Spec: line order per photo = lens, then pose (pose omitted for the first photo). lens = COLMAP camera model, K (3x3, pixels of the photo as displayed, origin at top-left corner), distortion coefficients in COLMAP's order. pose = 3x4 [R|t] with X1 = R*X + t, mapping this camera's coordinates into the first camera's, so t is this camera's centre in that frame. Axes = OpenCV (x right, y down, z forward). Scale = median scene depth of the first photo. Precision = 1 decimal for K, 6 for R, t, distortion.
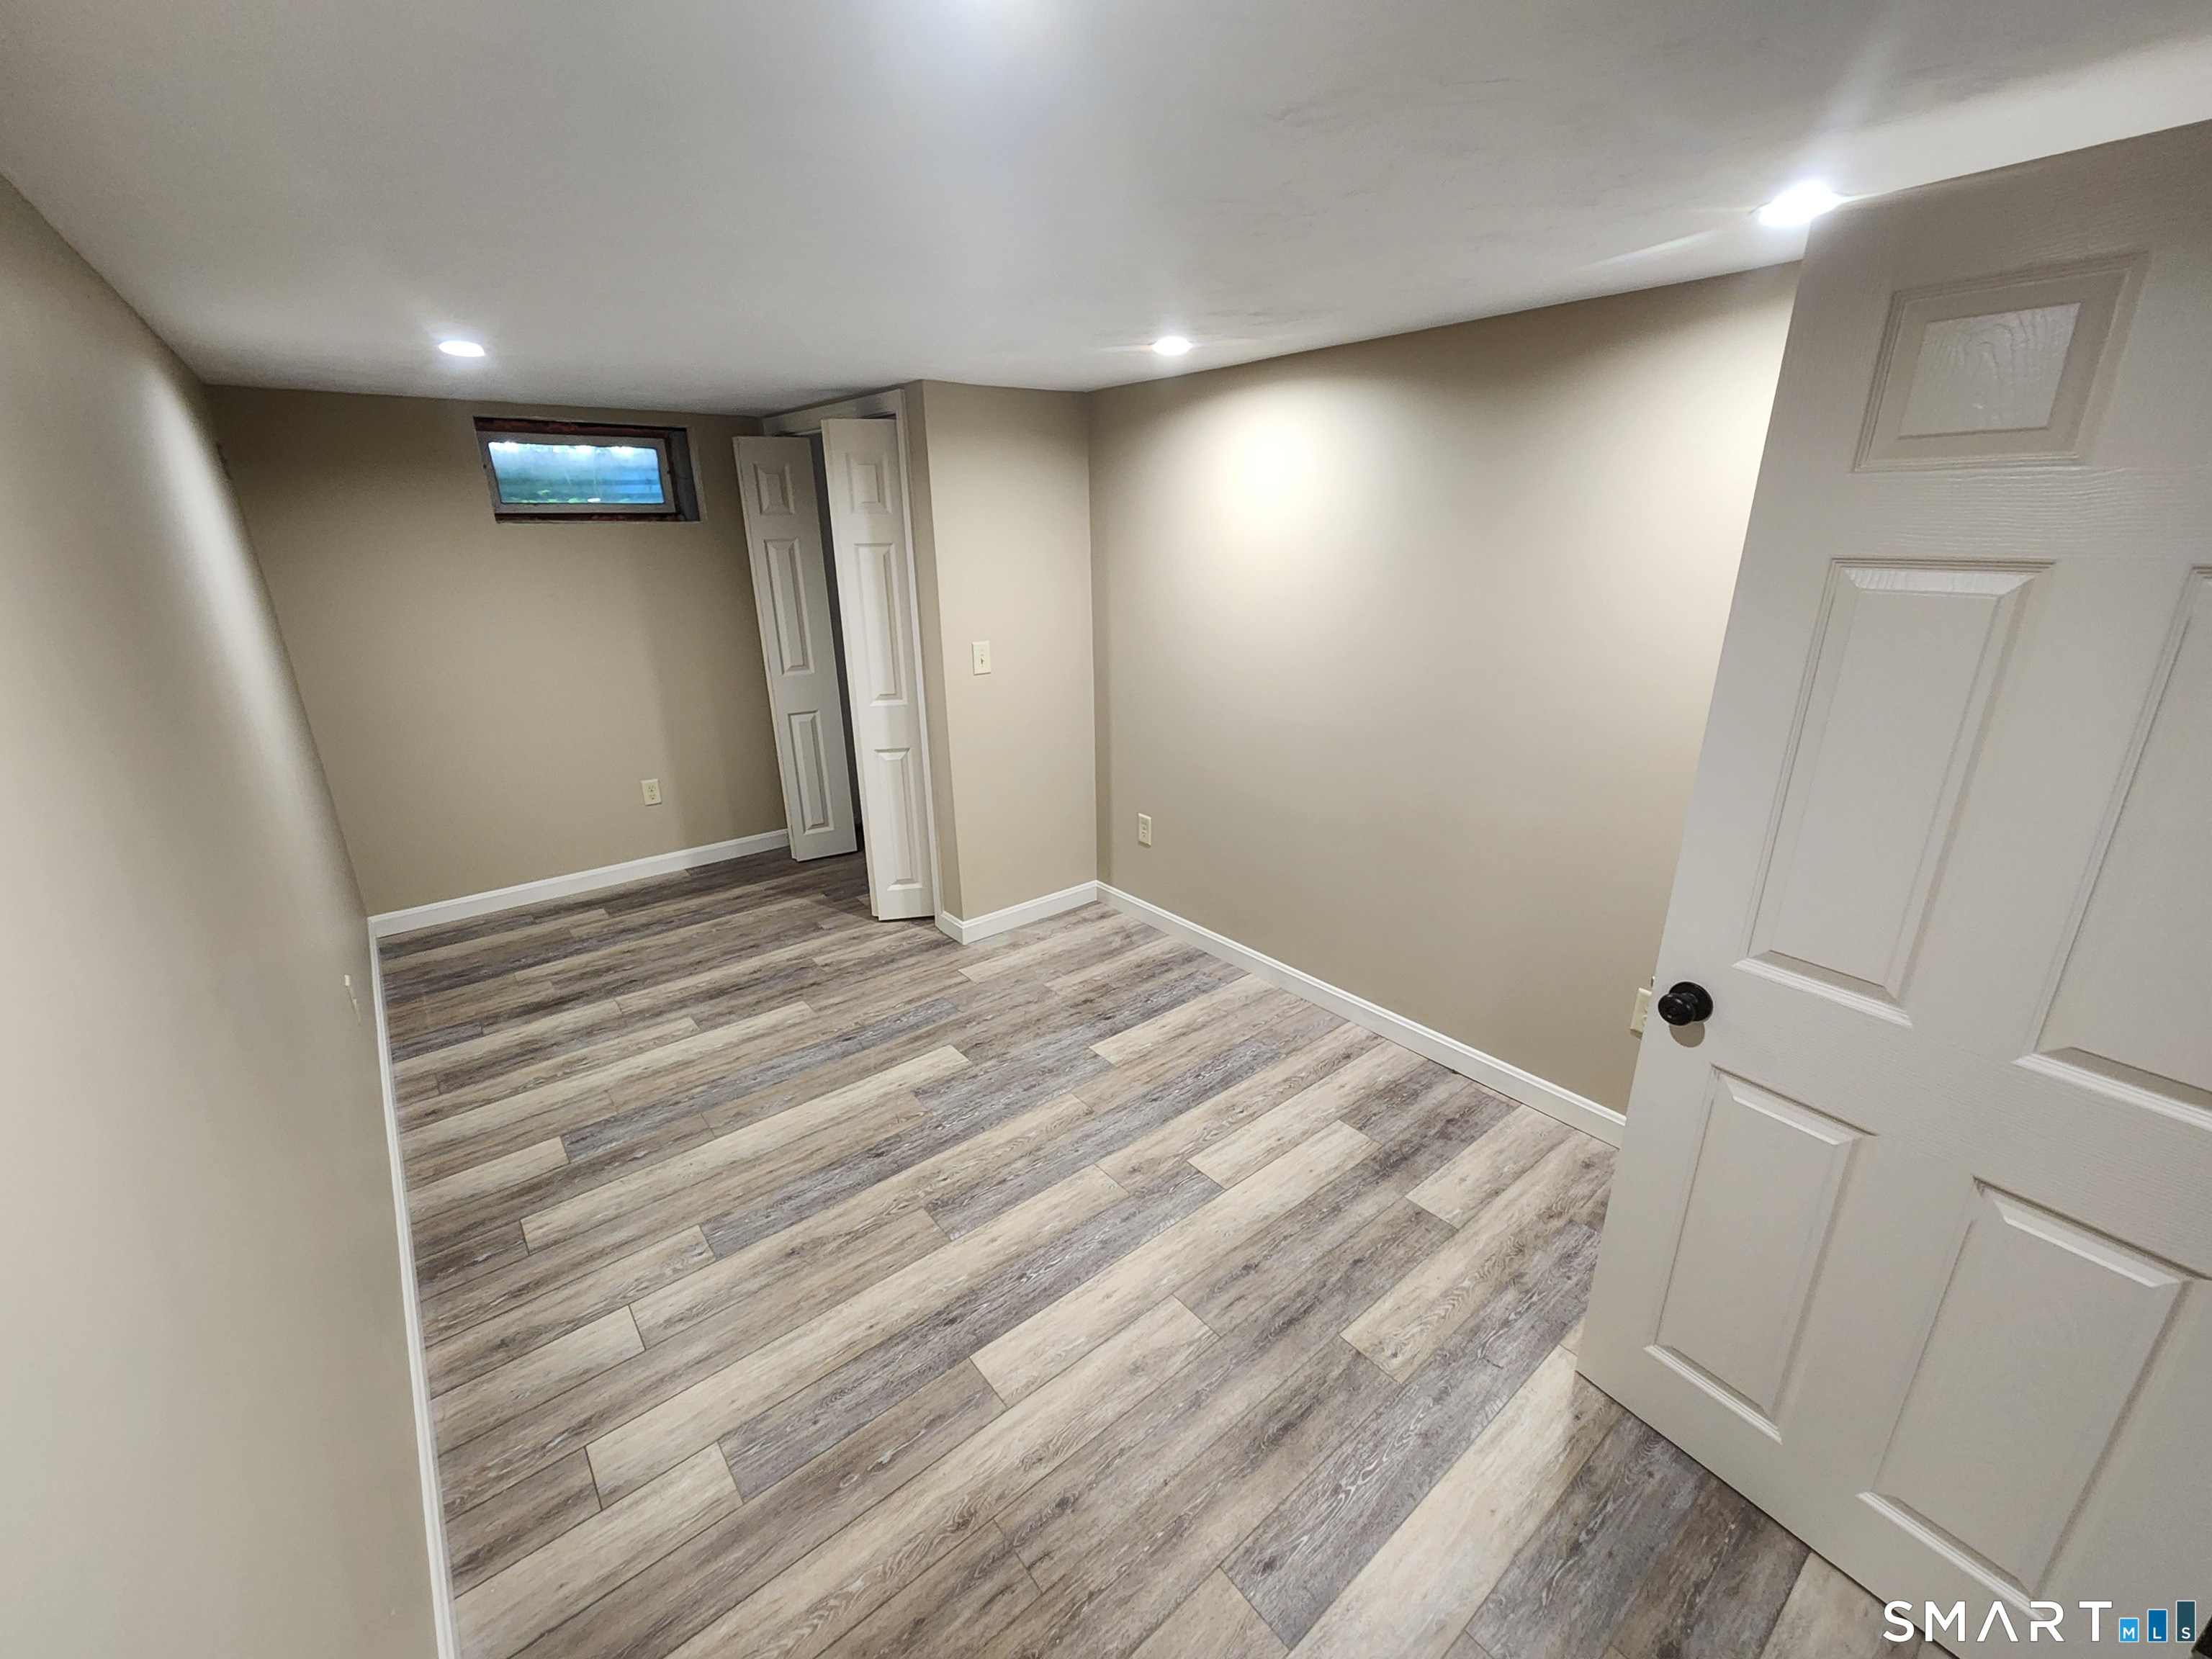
lens RADIAL K [[903.2, 0, 1108.3], [0, 903.2, 827.8], [0, 0, 1]] dist [-0.001607, -0.000591]
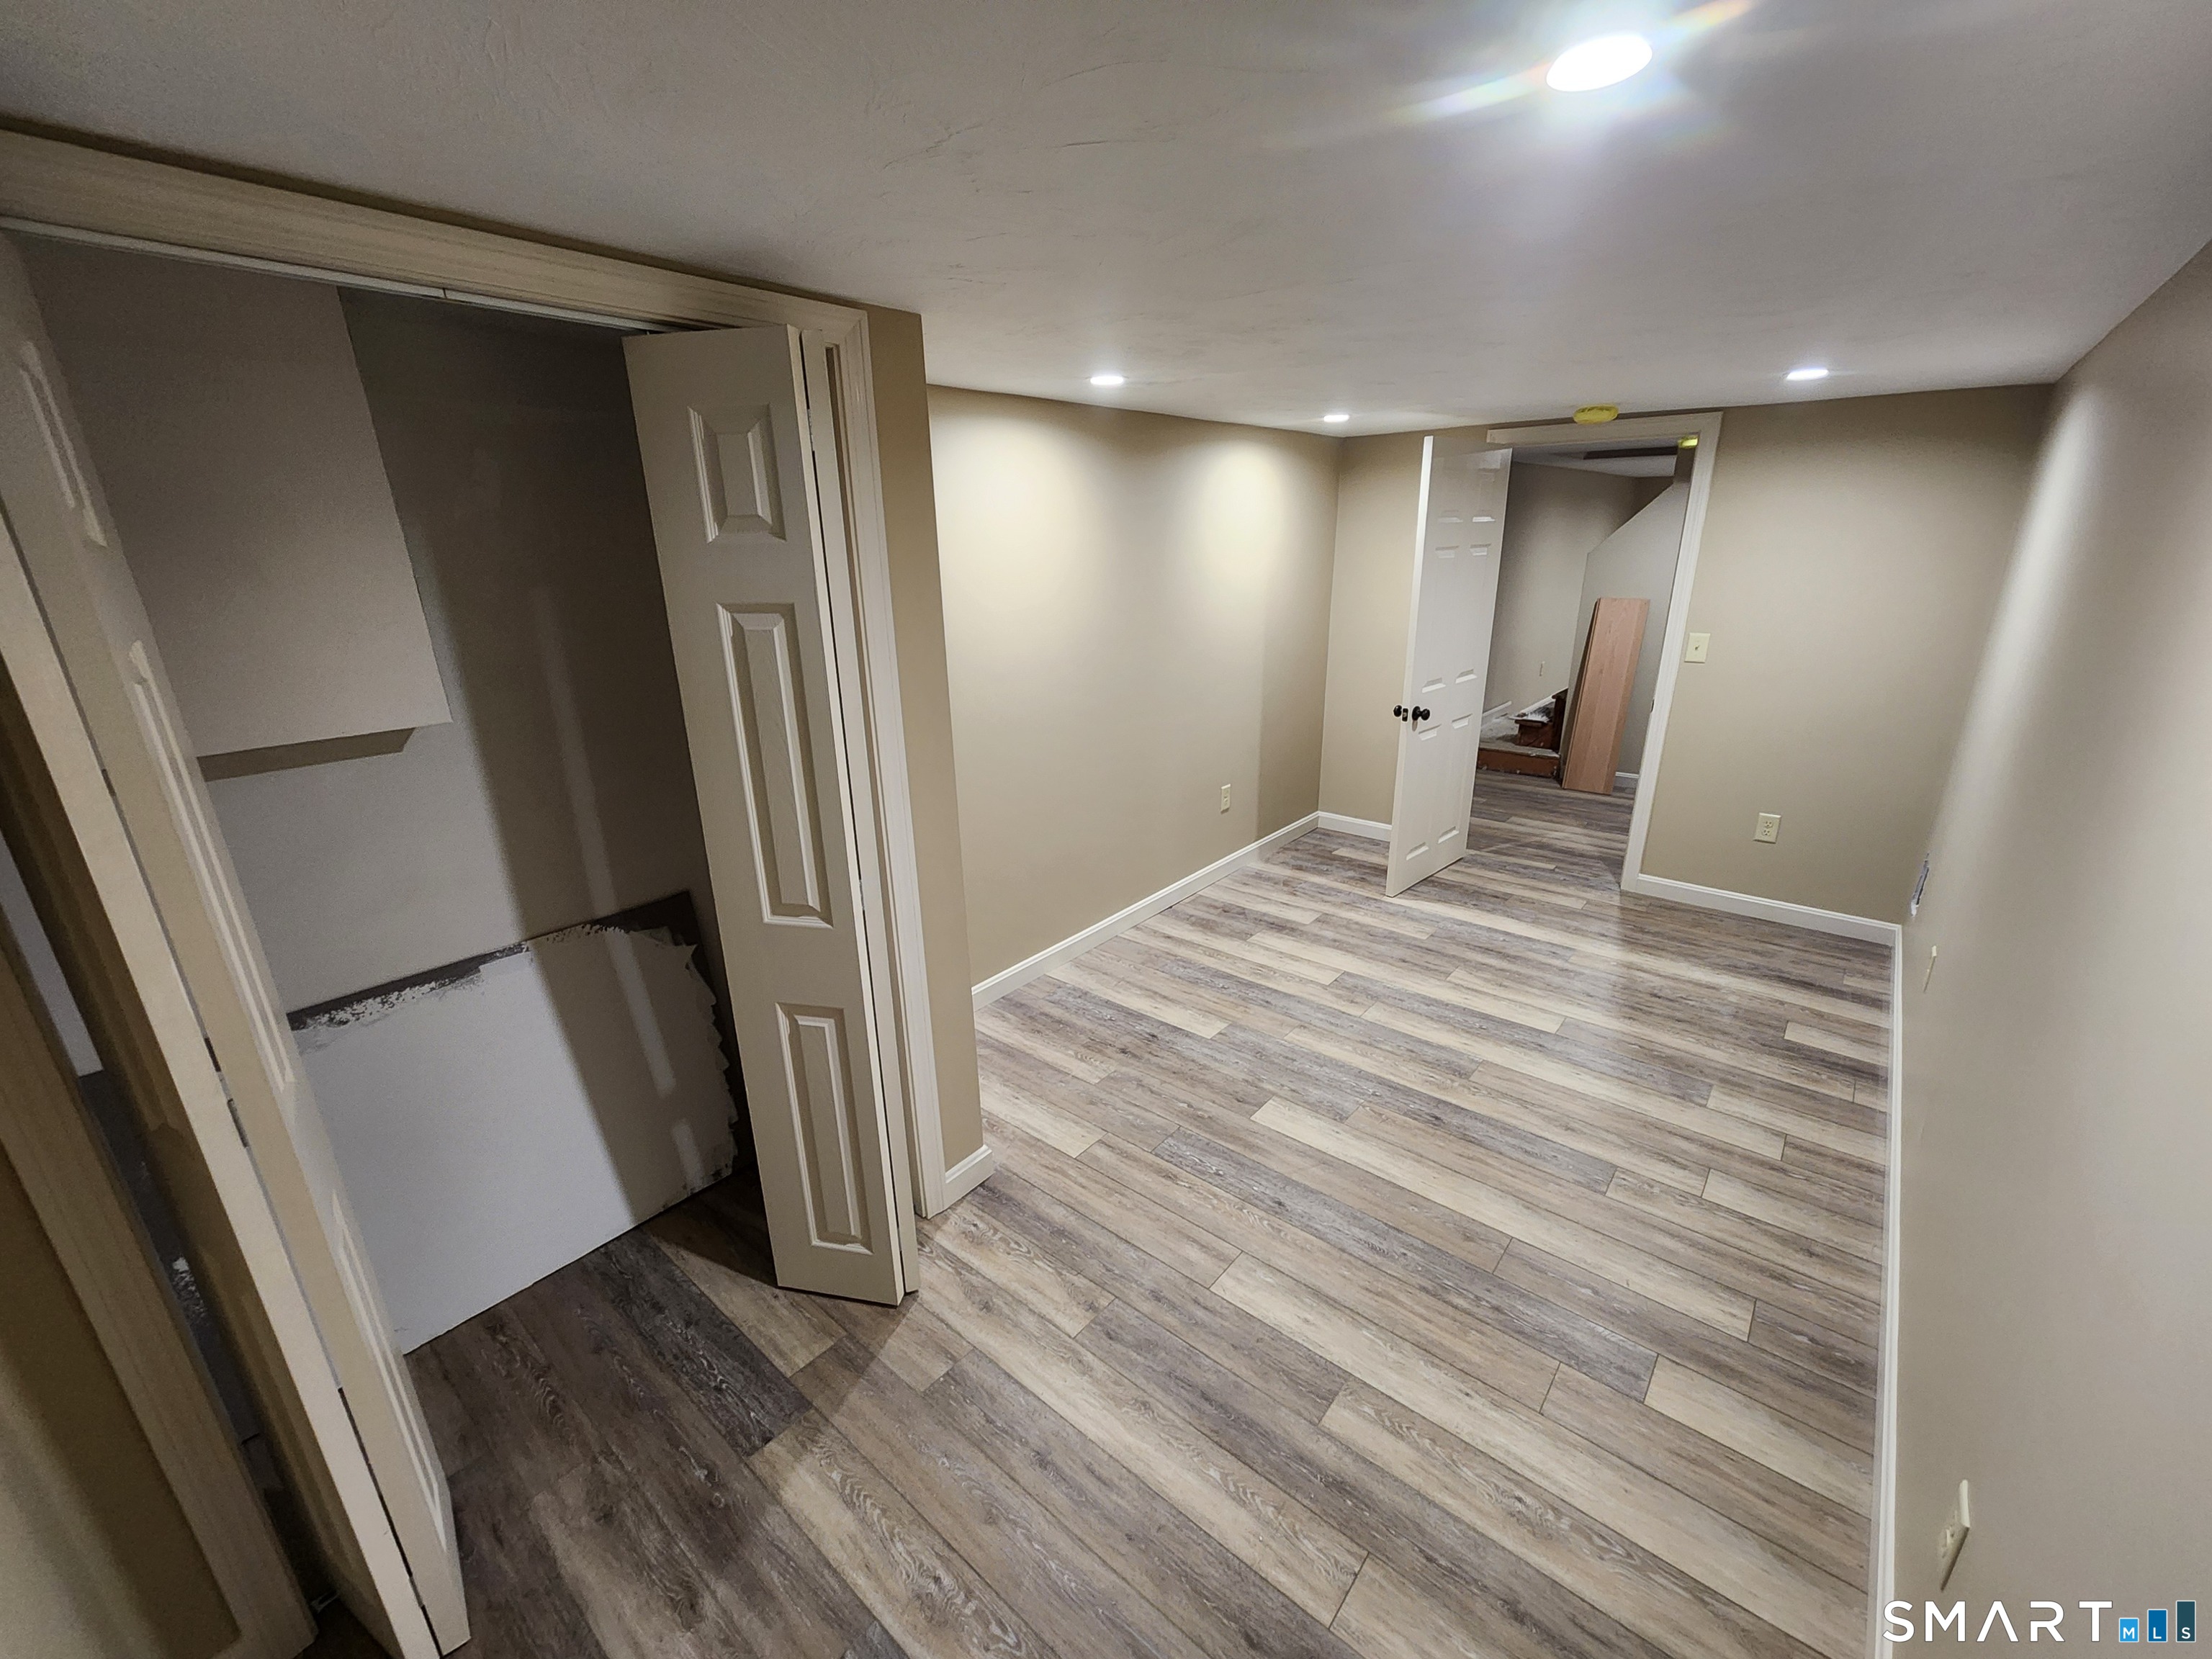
lens RADIAL K [[903.2, 0, 1109.3], [0, 903.2, 834.0], [0, 0, 1]] dist [-0.001607, -0.000591]
pose [[-0.188042, -0.295790, 0.936562, -1.088483], [0.338901, 0.875465, 0.344539, -0.435266], [-0.921839, 0.382189, -0.064380, 1.301899]]
